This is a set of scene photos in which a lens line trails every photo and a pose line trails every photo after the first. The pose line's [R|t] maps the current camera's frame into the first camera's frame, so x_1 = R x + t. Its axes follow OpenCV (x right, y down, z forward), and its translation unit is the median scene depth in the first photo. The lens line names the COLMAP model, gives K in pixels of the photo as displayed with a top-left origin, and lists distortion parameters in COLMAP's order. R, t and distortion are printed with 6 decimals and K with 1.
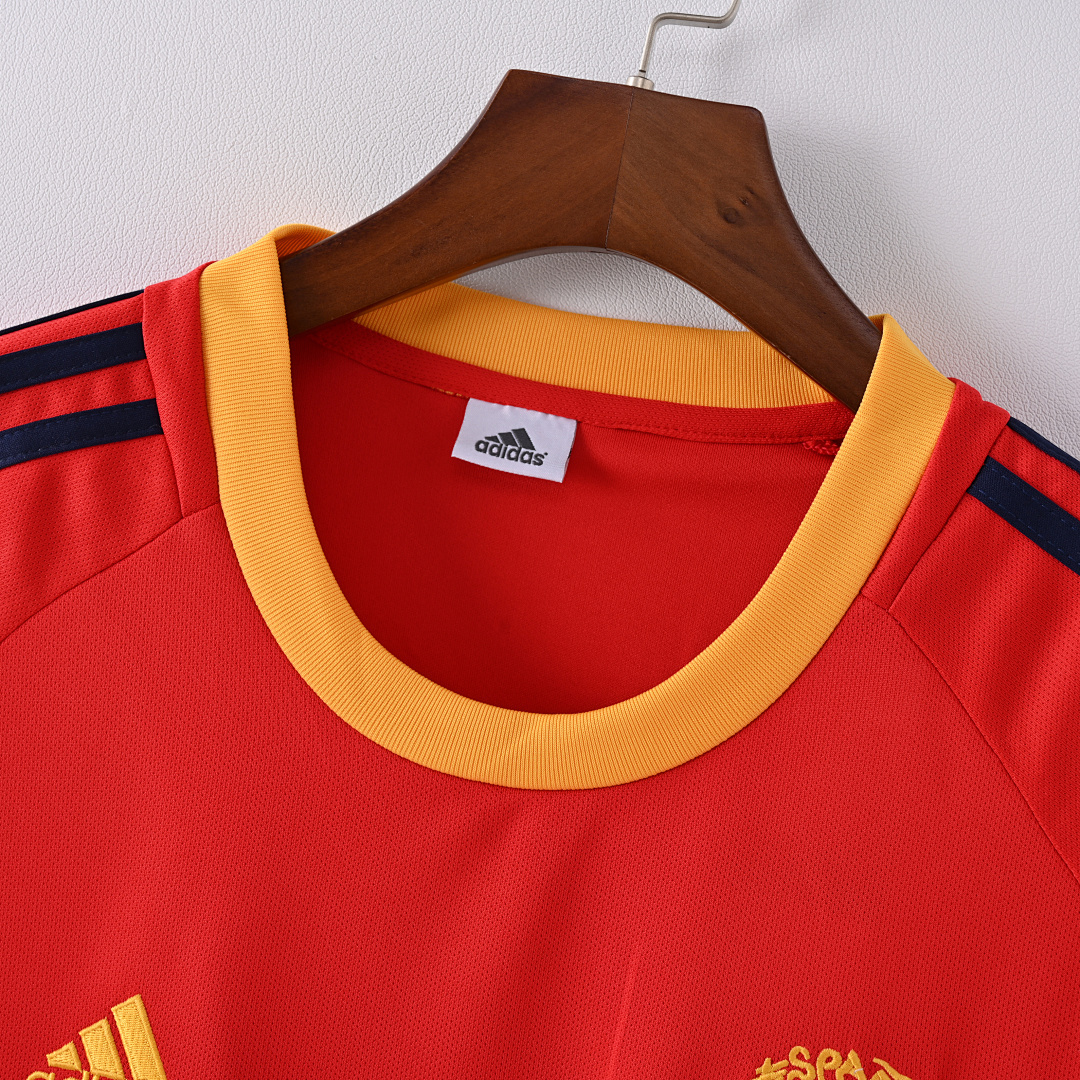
lens RADIAL K [[2051.8, 0, 536.6], [0, 2051.8, 540.2], [0, 0, 1]] dist [0.000392, 0.000000]
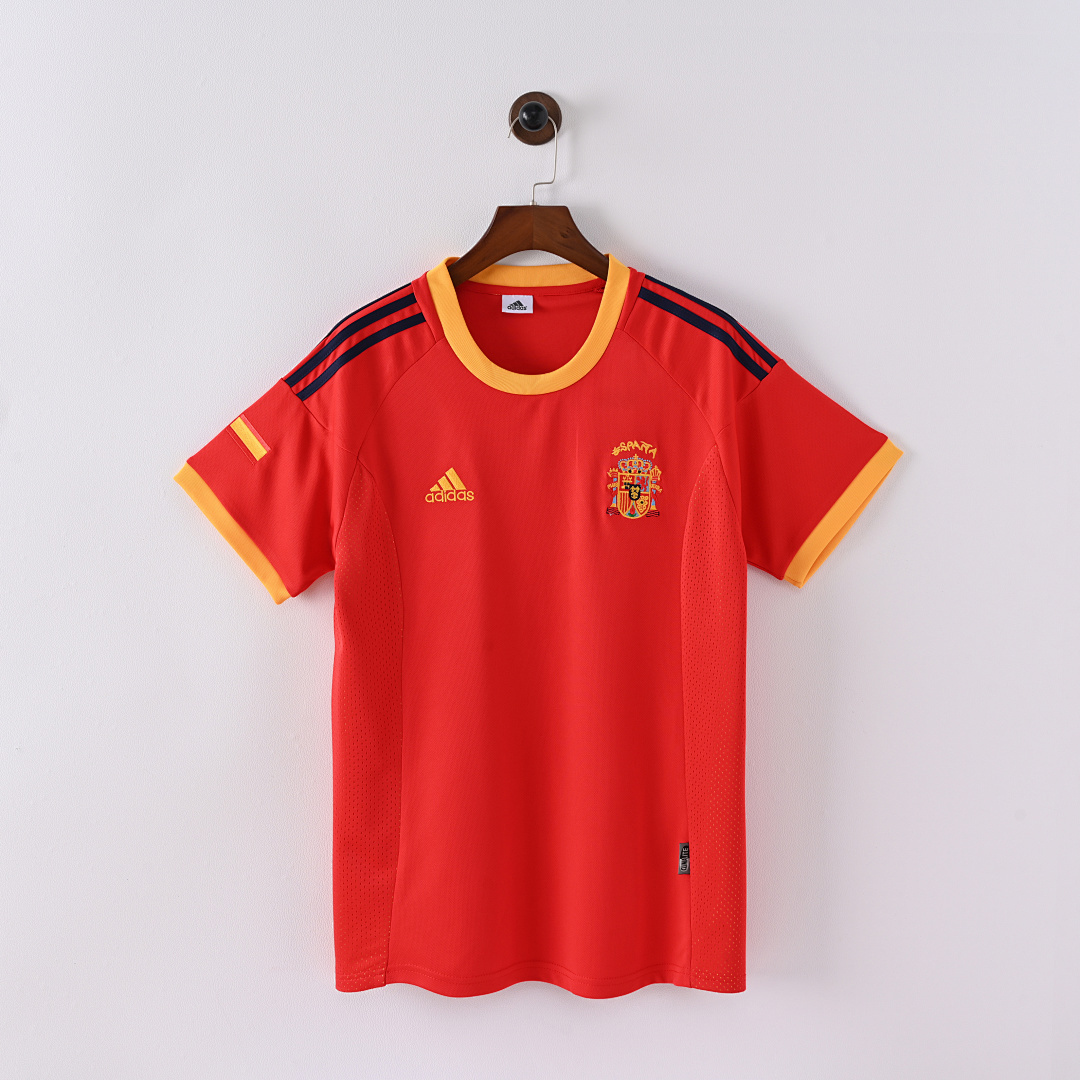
lens RADIAL K [[2140.4, 0, 534.3], [0, 2140.4, 542.6], [0, 0, 1]] dist [0.021869, 0.000000]
pose [[0.973323, -0.204210, 0.104602, -0.479112], [0.189401, 0.972429, 0.136049, -0.152333], [-0.129500, -0.112607, 0.985165, -2.893935]]
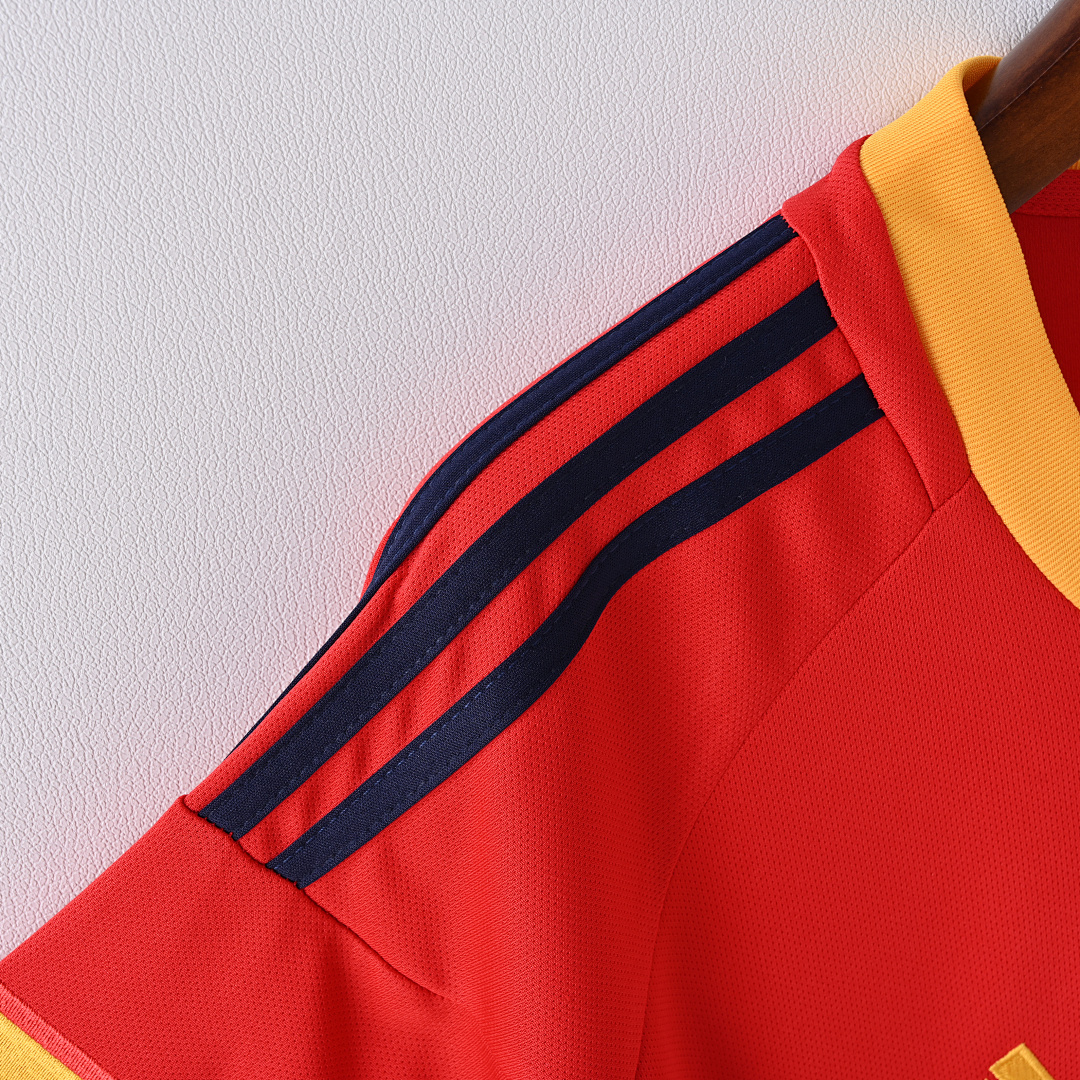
lens RADIAL K [[2051.8, 0, 539.0], [0, 2051.8, 541.4], [0, 0, 1]] dist [0.000392, 0.000000]
pose [[0.886894, -0.375955, 0.268472, -0.504866], [0.248914, 0.878458, 0.407865, -0.342068], [-0.389180, -0.294907, 0.872679, 0.395837]]
